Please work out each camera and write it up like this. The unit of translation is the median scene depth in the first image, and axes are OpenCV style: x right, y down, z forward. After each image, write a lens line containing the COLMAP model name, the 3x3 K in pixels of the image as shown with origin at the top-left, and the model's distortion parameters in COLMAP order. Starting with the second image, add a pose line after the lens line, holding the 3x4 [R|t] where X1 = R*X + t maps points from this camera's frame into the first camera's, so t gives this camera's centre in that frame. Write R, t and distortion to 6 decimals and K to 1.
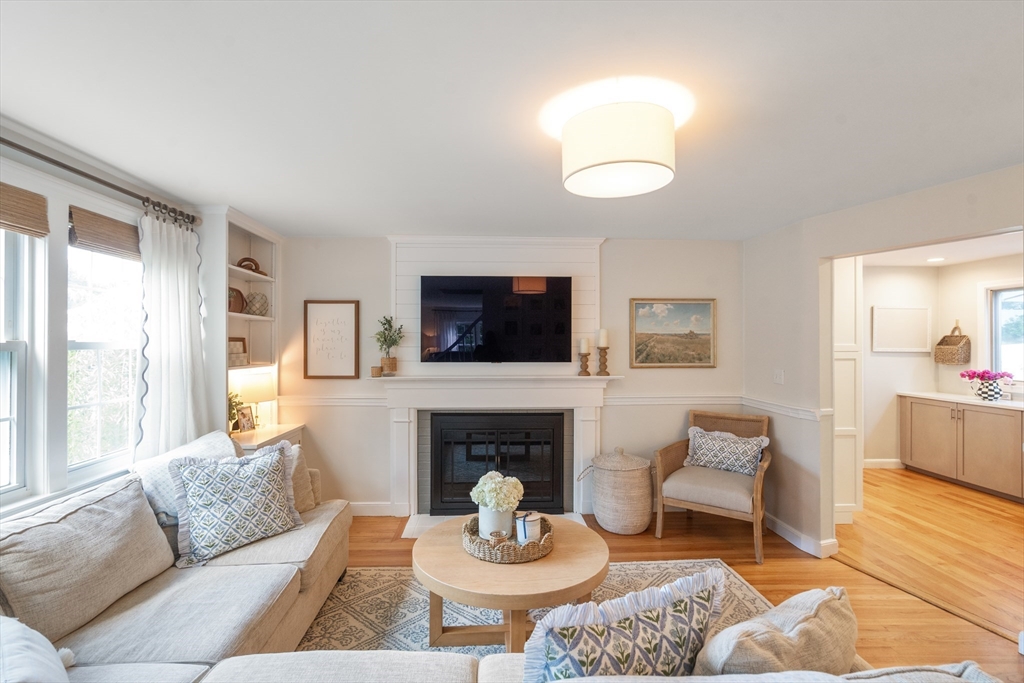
lens RADIAL K [[472.7, 0, 512.0], [0, 472.7, 341.5], [0, 0, 1]] dist [-0.003923, -0.000067]
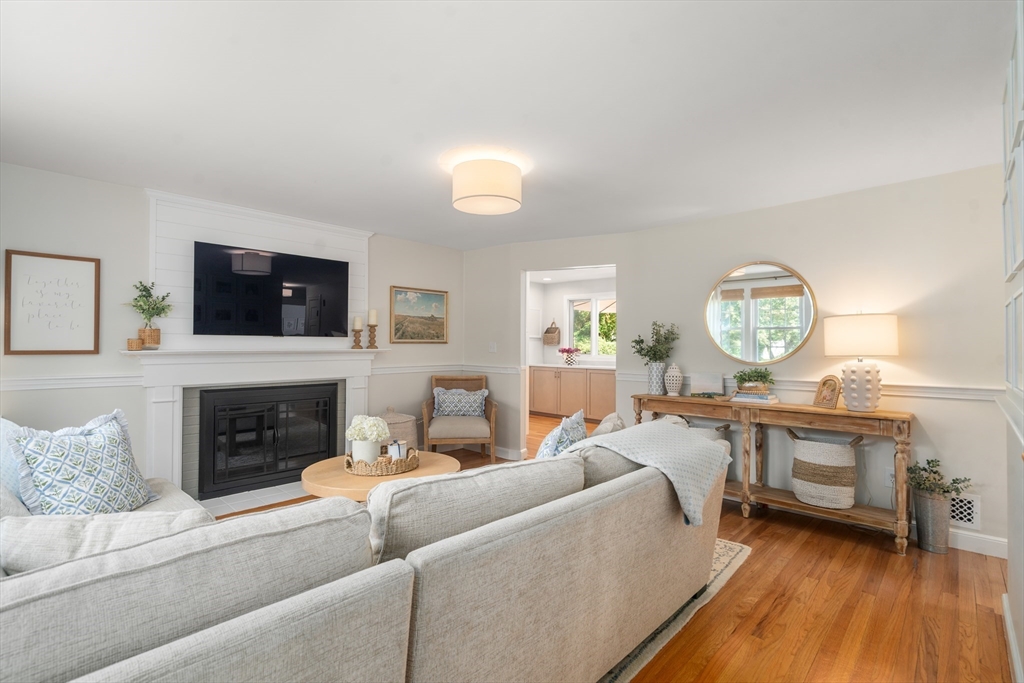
lens RADIAL K [[472.7, 0, 512.0], [0, 472.7, 341.5], [0, 0, 1]] dist [-0.003923, -0.000067]
pose [[0.720036, 0.006201, 0.693909, -0.378208], [-0.005171, 0.999980, -0.003570, 0.056496], [-0.693917, -0.001018, 0.720054, -0.089999]]
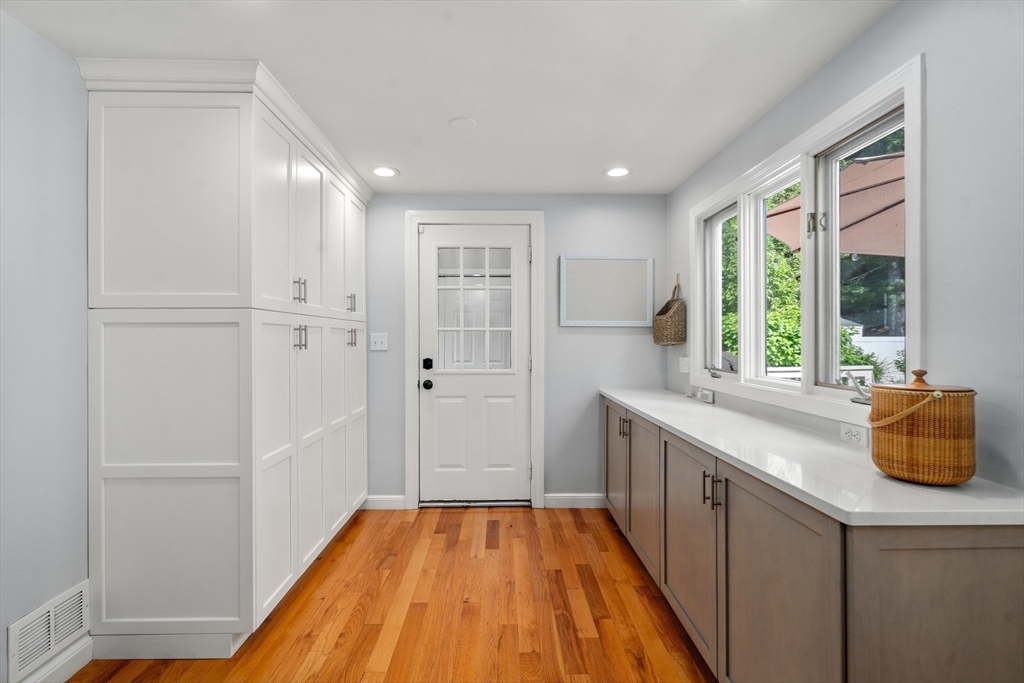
lens RADIAL K [[472.7, 0, 512.0], [0, 472.7, 341.5], [0, 0, 1]] dist [-0.003923, -0.000067]
pose [[0.999766, -0.001299, -0.021581, 0.994790], [0.001502, 0.999955, 0.009397, 0.050271], [0.021567, -0.009428, 0.999723, 0.499172]]
